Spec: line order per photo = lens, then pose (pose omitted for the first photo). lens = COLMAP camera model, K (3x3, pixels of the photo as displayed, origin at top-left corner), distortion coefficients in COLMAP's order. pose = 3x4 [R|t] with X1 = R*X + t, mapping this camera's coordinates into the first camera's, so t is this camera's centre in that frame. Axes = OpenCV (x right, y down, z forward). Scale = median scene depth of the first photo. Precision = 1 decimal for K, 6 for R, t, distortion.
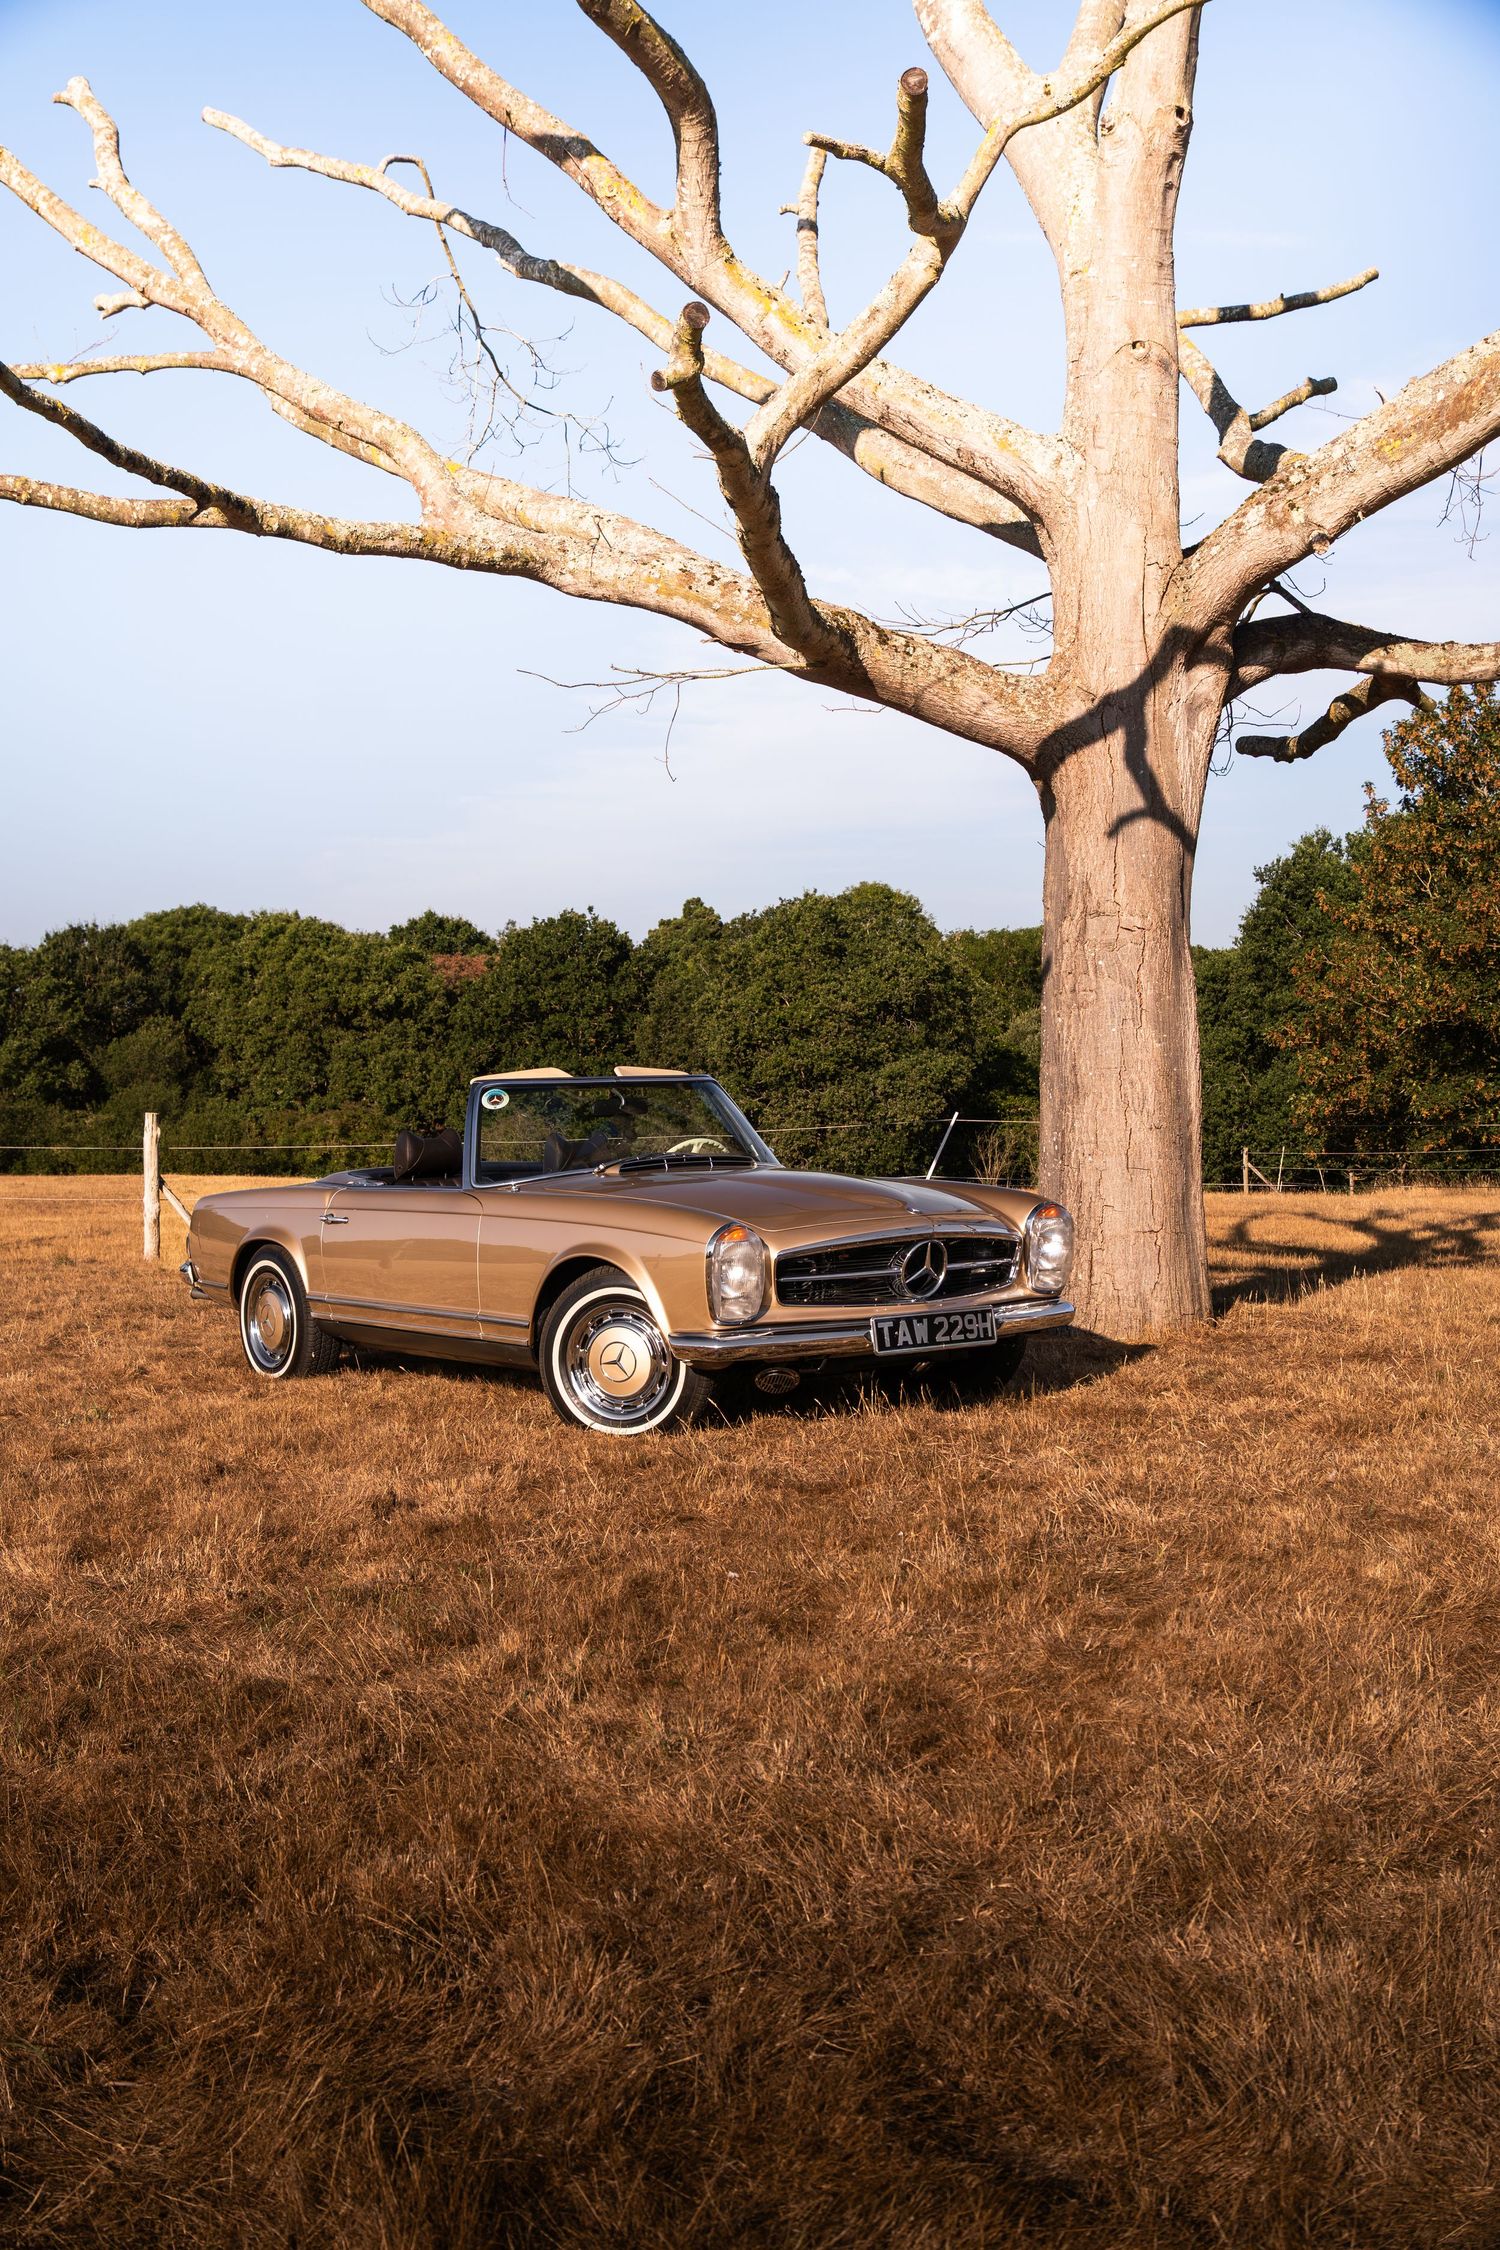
lens RADIAL K [[2660.4, 0, 750.0], [0, 2660.4, 1125.0], [0, 0, 1]] dist [-0.029515, 0.027243]
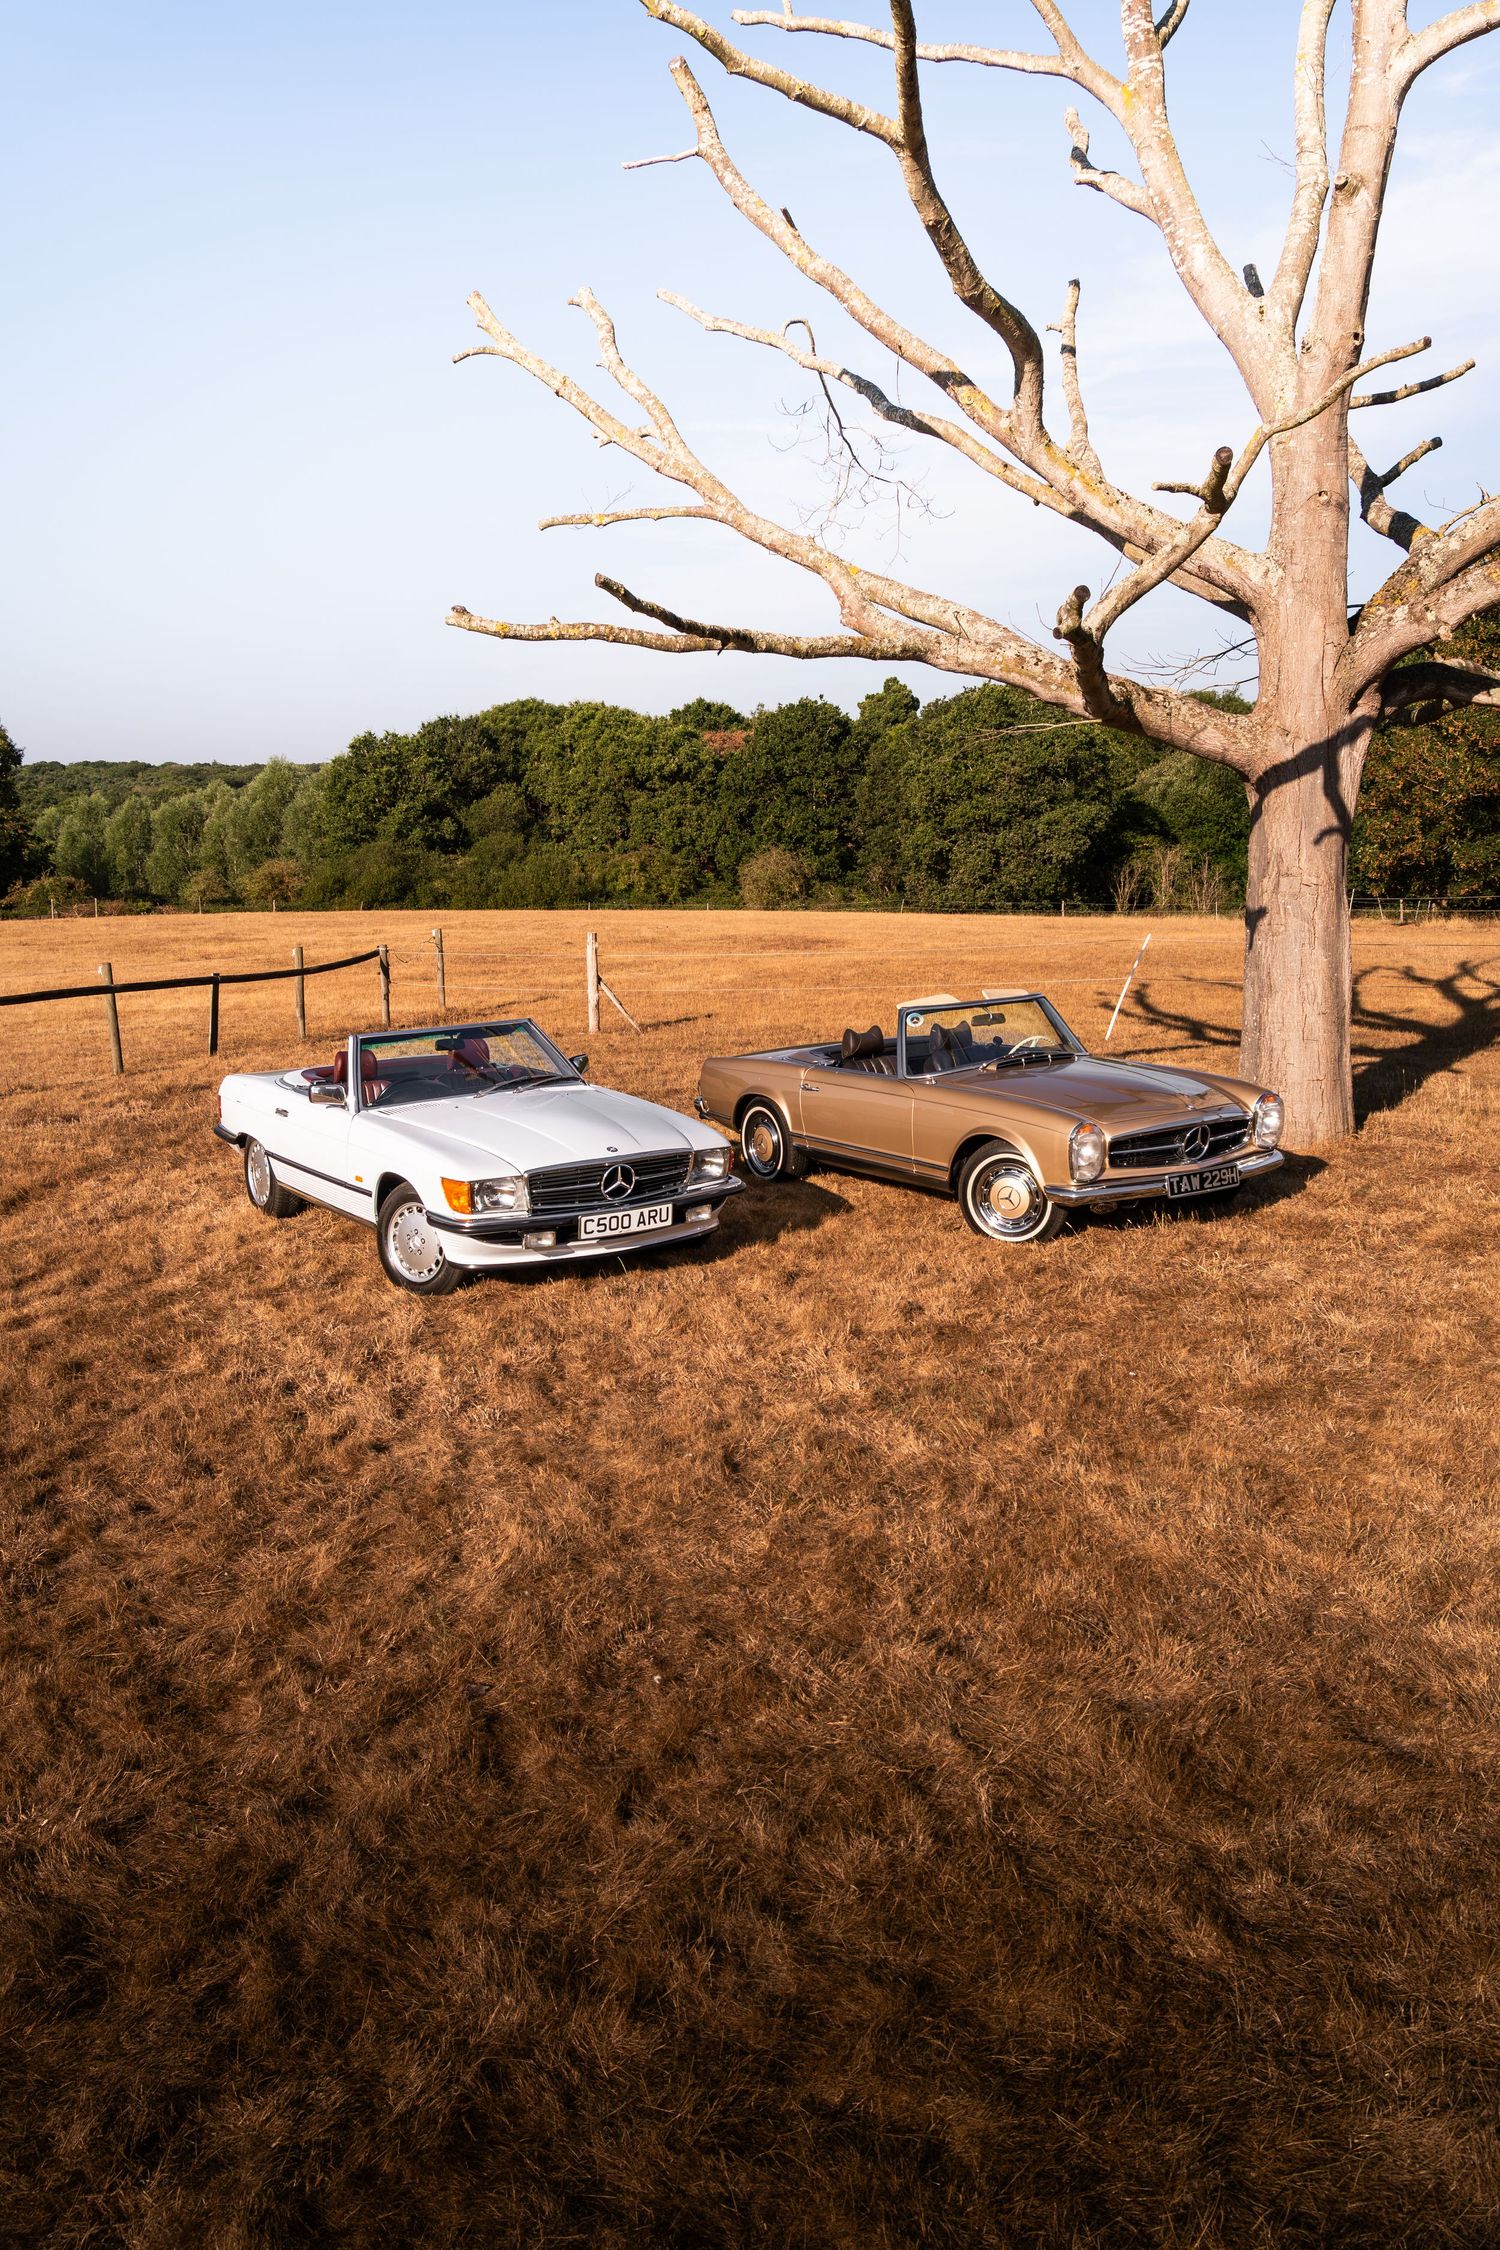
lens RADIAL K [[1951.0, 0, 750.0], [0, 1951.0, 1125.0], [0, 0, 1]] dist [-0.025195, -0.006569]
pose [[0.995240, -0.001843, -0.097438, -0.070086], [0.015035, 0.990756, 0.134822, -0.093887], [0.096289, -0.135645, 0.986067, -0.162313]]
